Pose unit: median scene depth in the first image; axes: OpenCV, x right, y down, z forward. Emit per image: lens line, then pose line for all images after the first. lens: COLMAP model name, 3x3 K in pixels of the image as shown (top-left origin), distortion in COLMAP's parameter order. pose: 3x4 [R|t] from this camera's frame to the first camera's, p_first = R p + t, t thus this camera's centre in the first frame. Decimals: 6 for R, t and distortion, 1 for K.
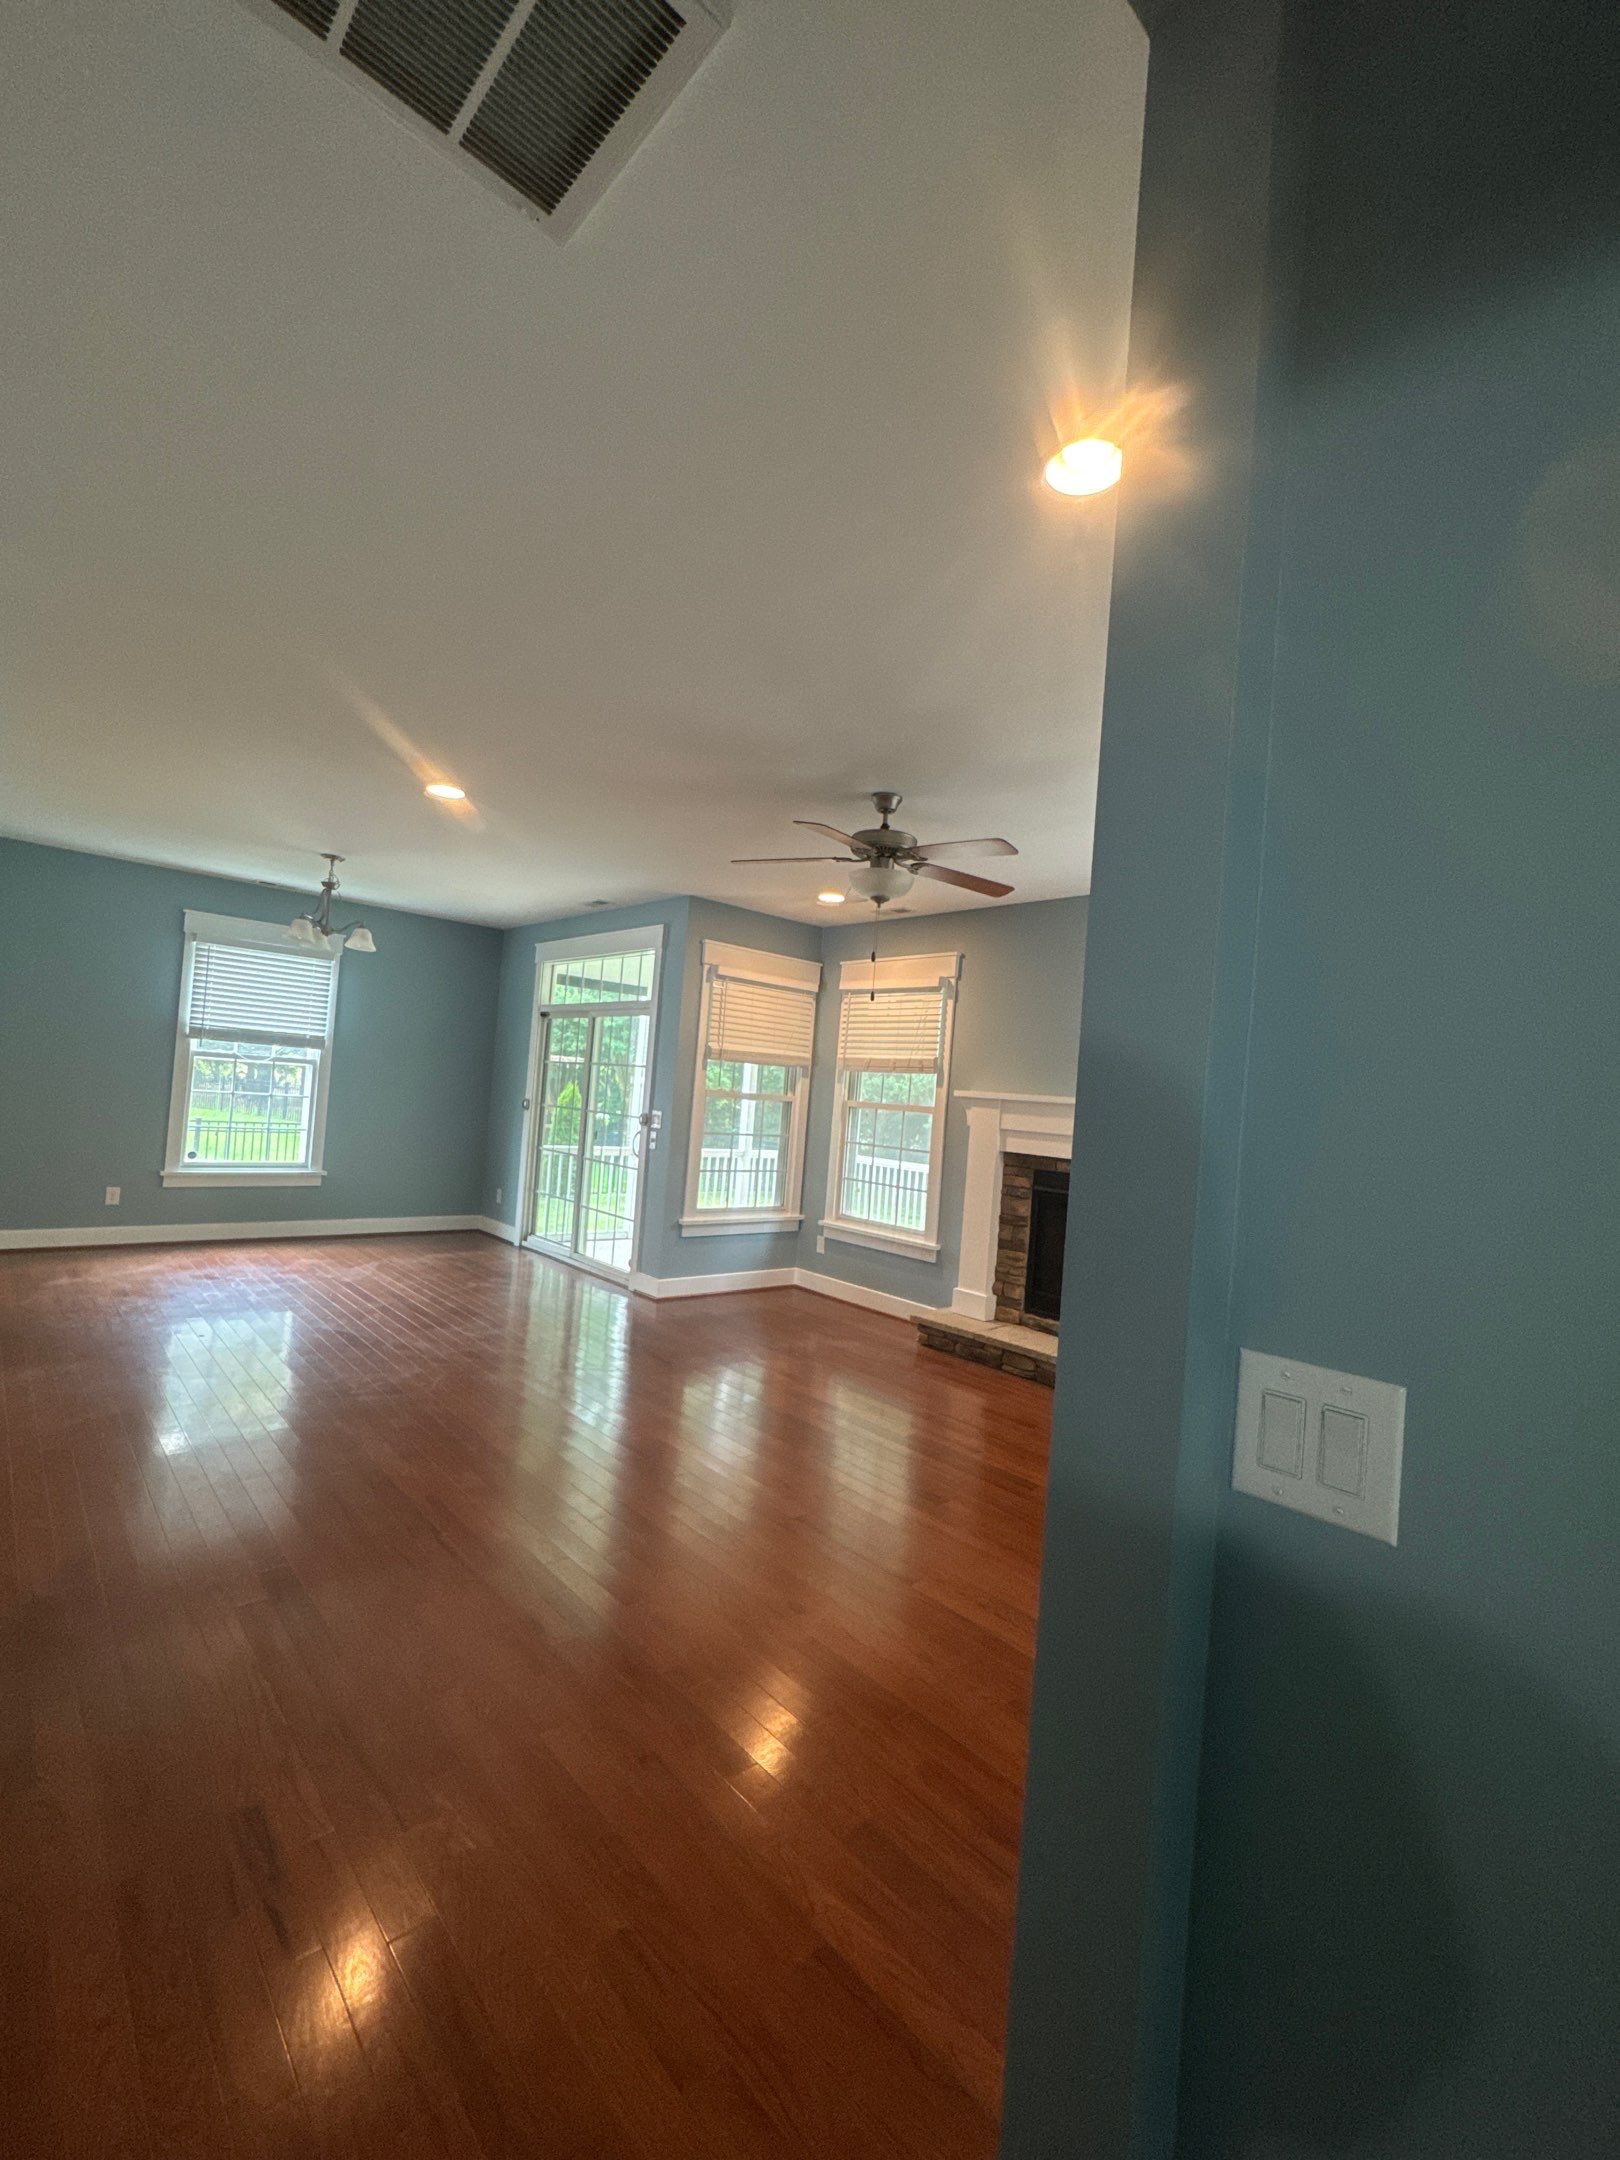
lens RADIAL K [[914.3, 0, 812.3], [0, 914.3, 1086.8], [0, 0, 1]] dist [-0.016801, 0.000589]
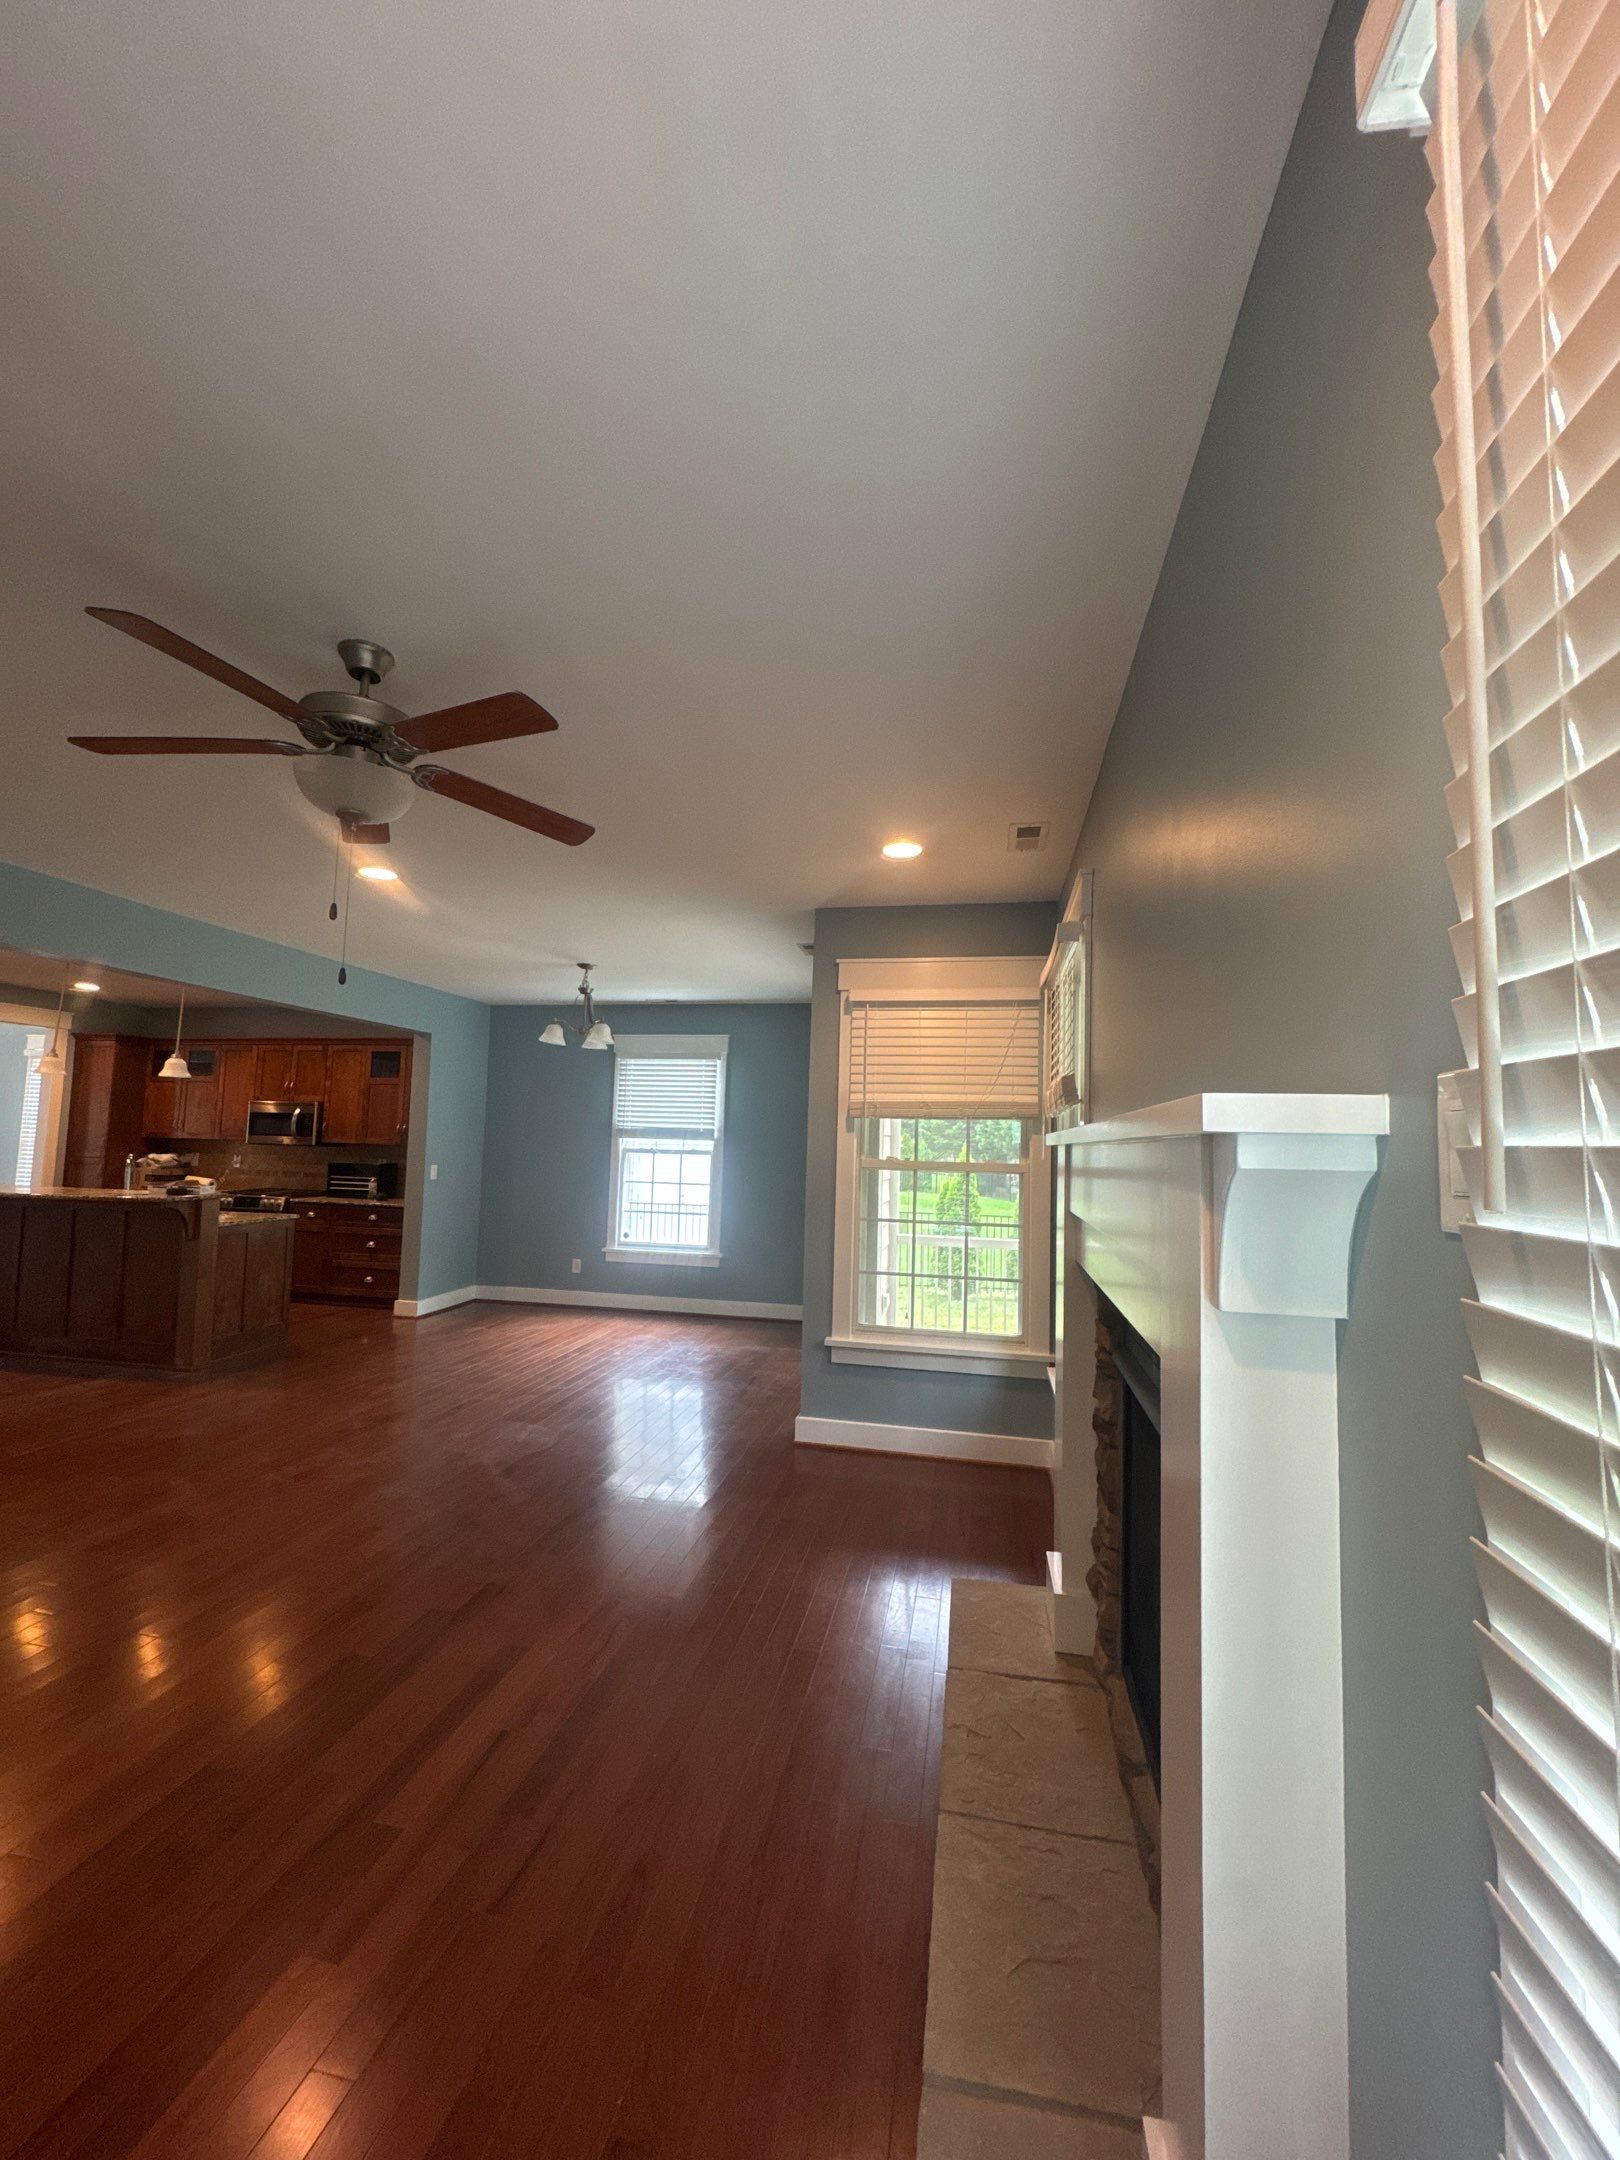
lens RADIAL K [[847.3, 0, 810.2], [0, 847.3, 1071.2], [0, 0, 1]] dist [-0.003455, -0.000099]
pose [[0.589321, -0.131571, -0.797114, 0.431511], [0.027569, 0.989350, -0.142918, 0.030812], [0.807429, 0.062249, 0.586672, 0.591180]]
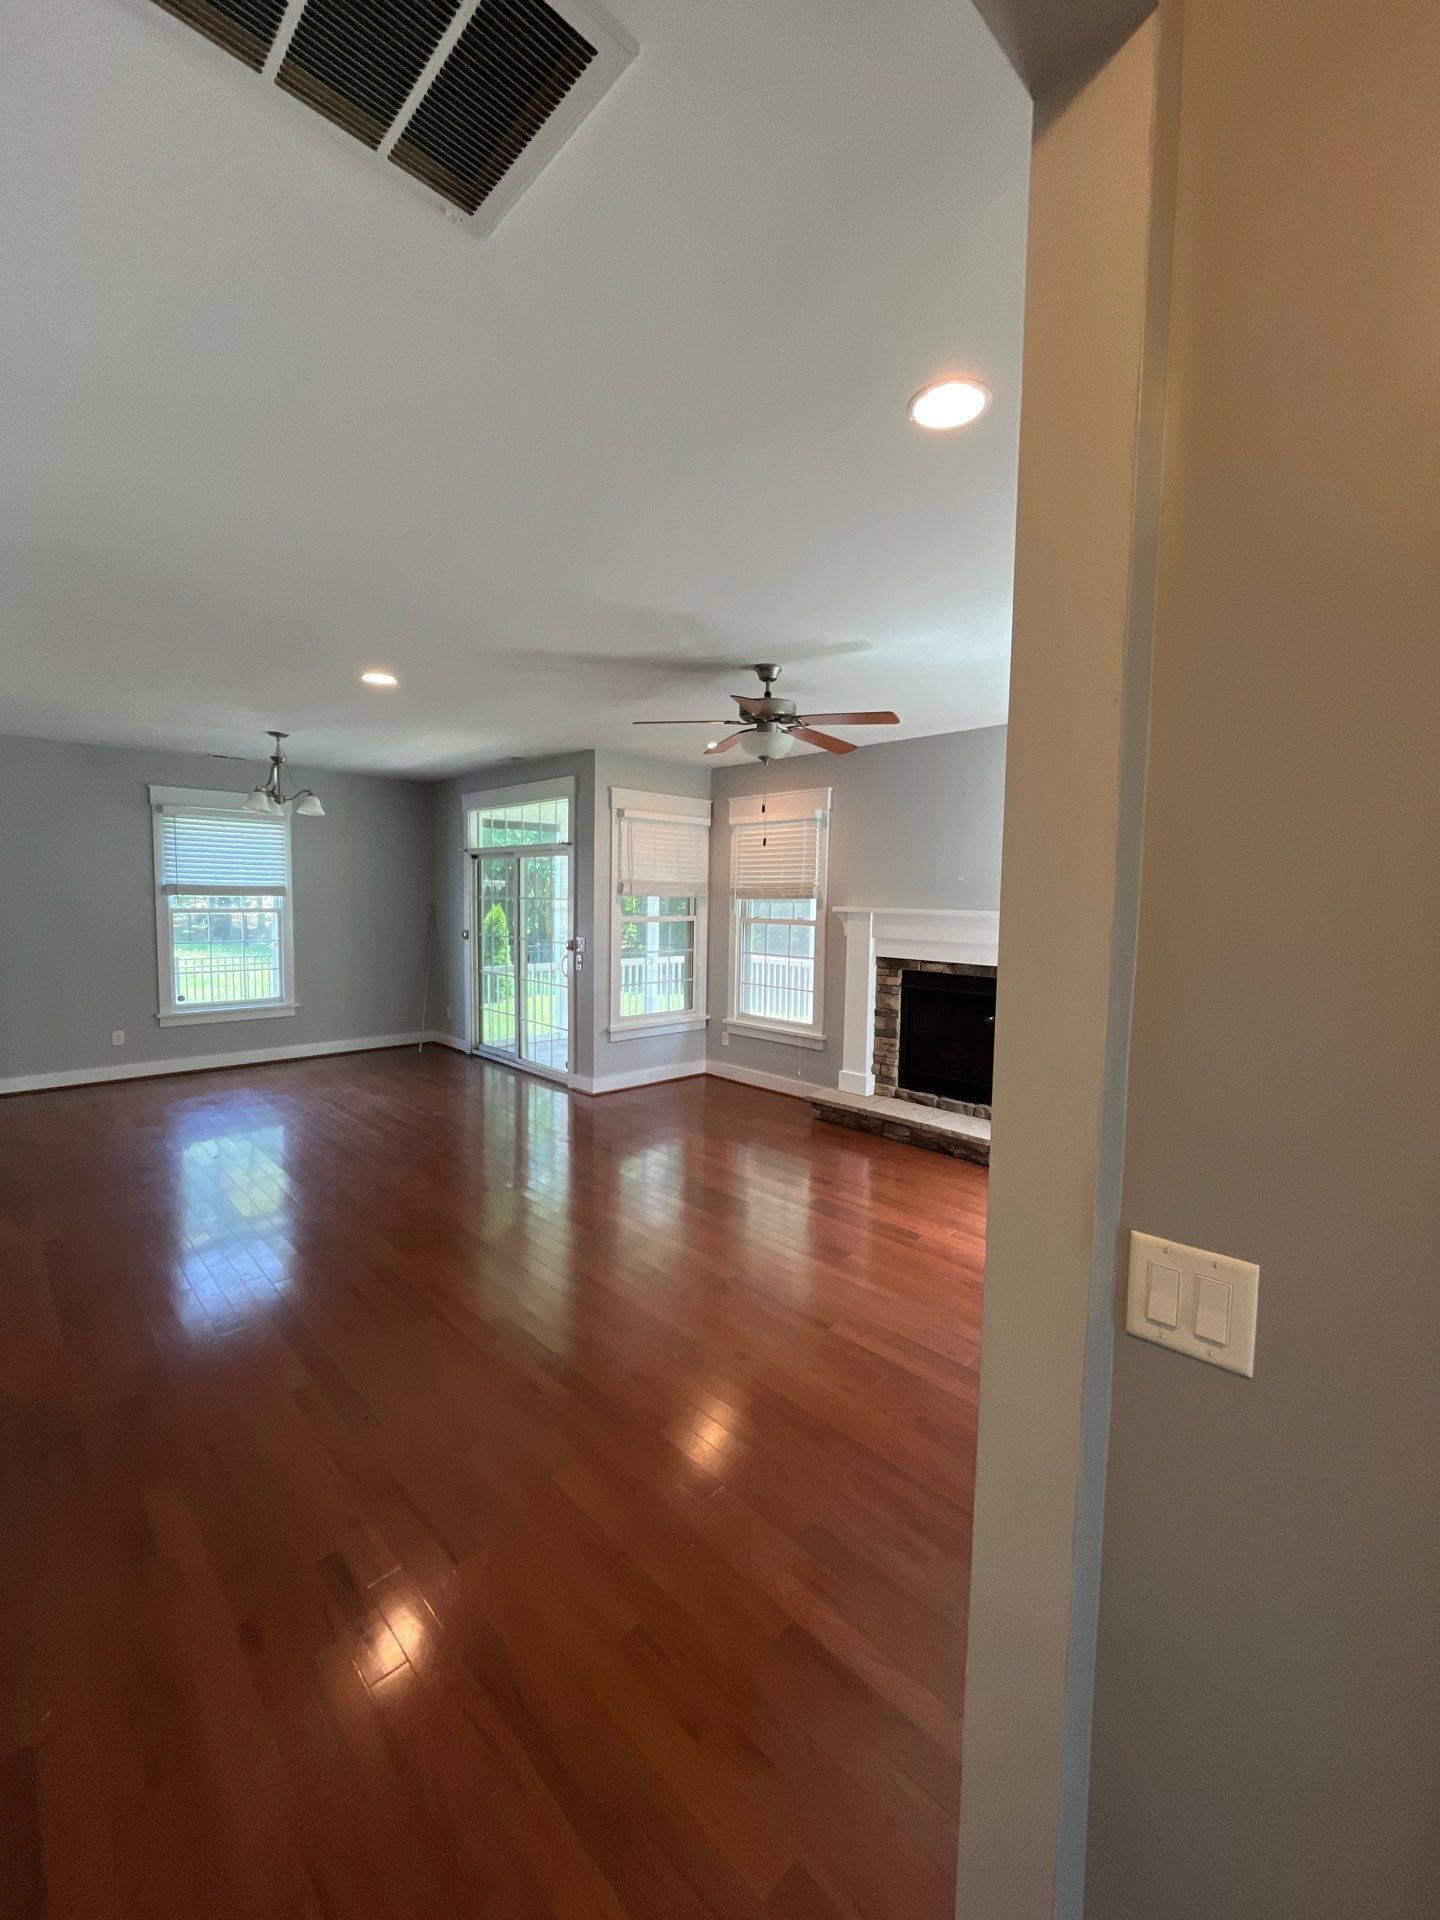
lens RADIAL K [[778.8, 0, 724.6], [0, 778.8, 962.1], [0, 0, 1]] dist [-0.015445, 0.000367]
pose [[0.997856, -0.060765, 0.024318, -0.011230], [0.058275, 0.994003, 0.092529, -0.023839], [-0.029794, -0.090913, 0.995413, -0.004809]]
